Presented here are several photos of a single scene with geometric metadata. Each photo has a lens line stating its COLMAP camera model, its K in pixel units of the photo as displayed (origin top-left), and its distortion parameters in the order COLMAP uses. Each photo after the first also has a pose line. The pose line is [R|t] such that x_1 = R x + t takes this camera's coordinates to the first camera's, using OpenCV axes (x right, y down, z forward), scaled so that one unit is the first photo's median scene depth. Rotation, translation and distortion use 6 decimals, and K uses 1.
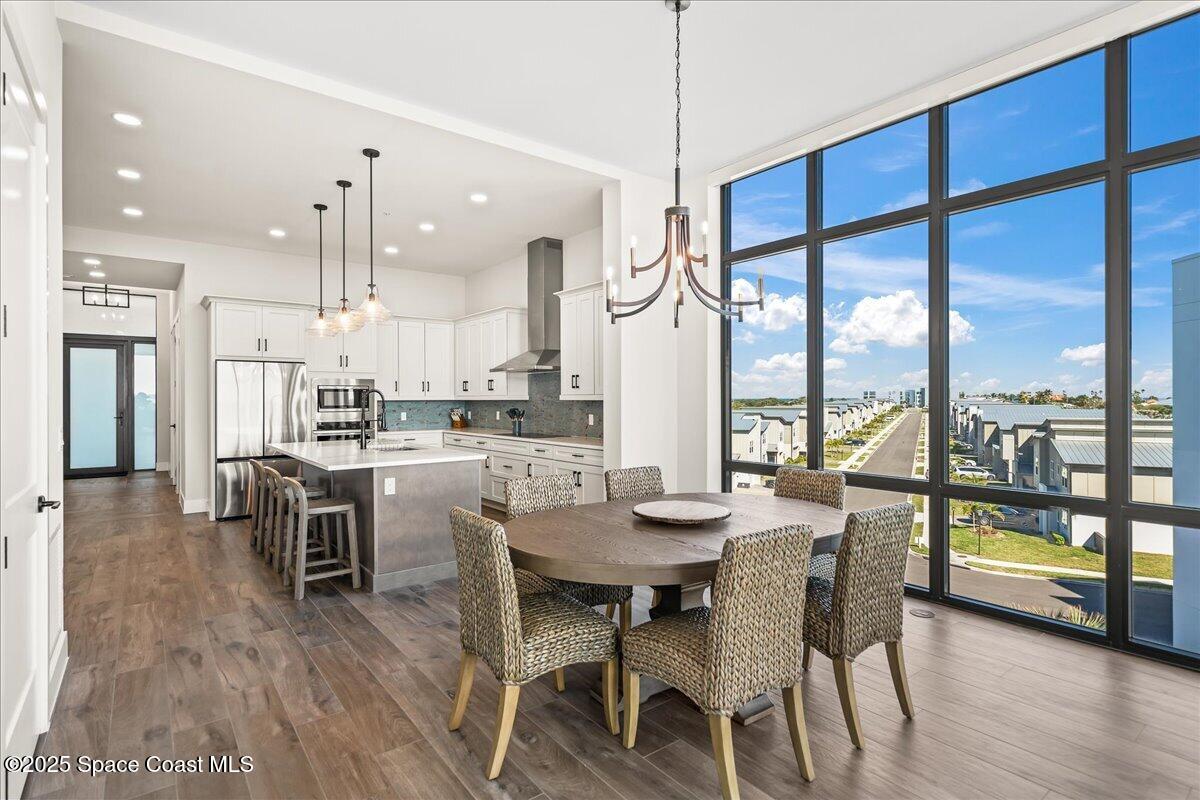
lens RADIAL K [[587.6, 0, 579.5], [0, 587.6, 398.9], [0, 0, 1]] dist [0.002113, 0.000494]
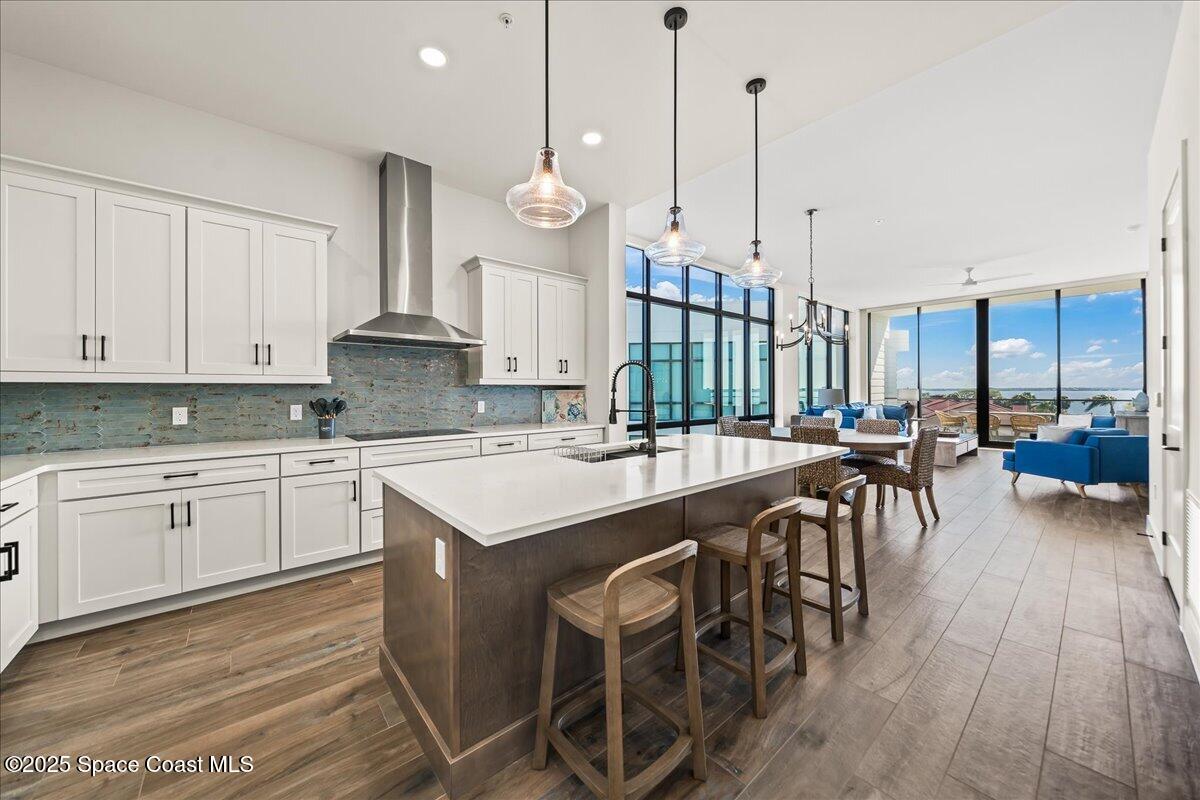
lens RADIAL K [[432.4, 0, 594.7], [0, 432.4, 394.4], [0, 0, 1]] dist [-0.003050, -0.000112]
pose [[-0.061326, -0.007989, 0.998086, -0.750659], [0.003914, 0.999958, 0.008245, 0.013025], [-0.998110, 0.004412, -0.061292, 0.996814]]
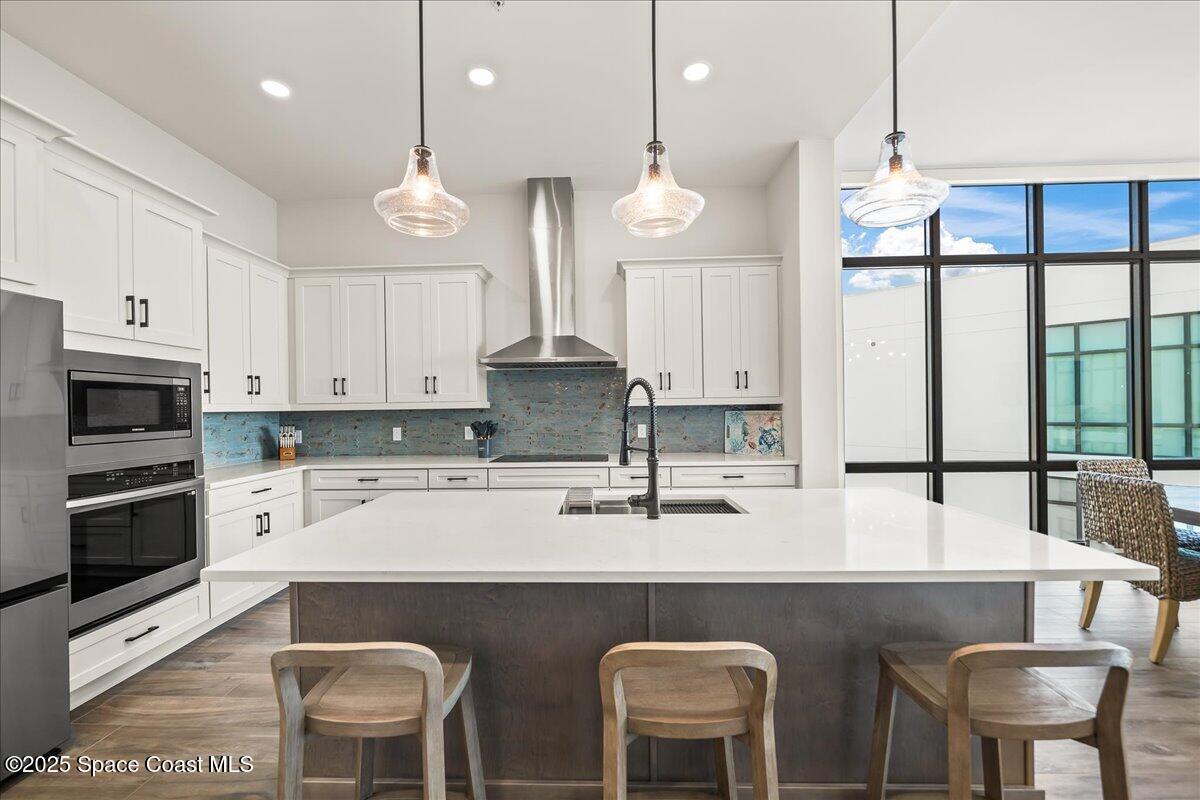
lens RADIAL K [[485.2, 0, 582.1], [0, 485.2, 411.5], [0, 0, 1]] dist [-0.000430, 0.000096]
pose [[0.629202, -0.013324, 0.777128, -0.615817], [0.013267, 0.999891, 0.006402, 0.004507], [-0.777129, 0.006282, 0.629310, 0.750873]]
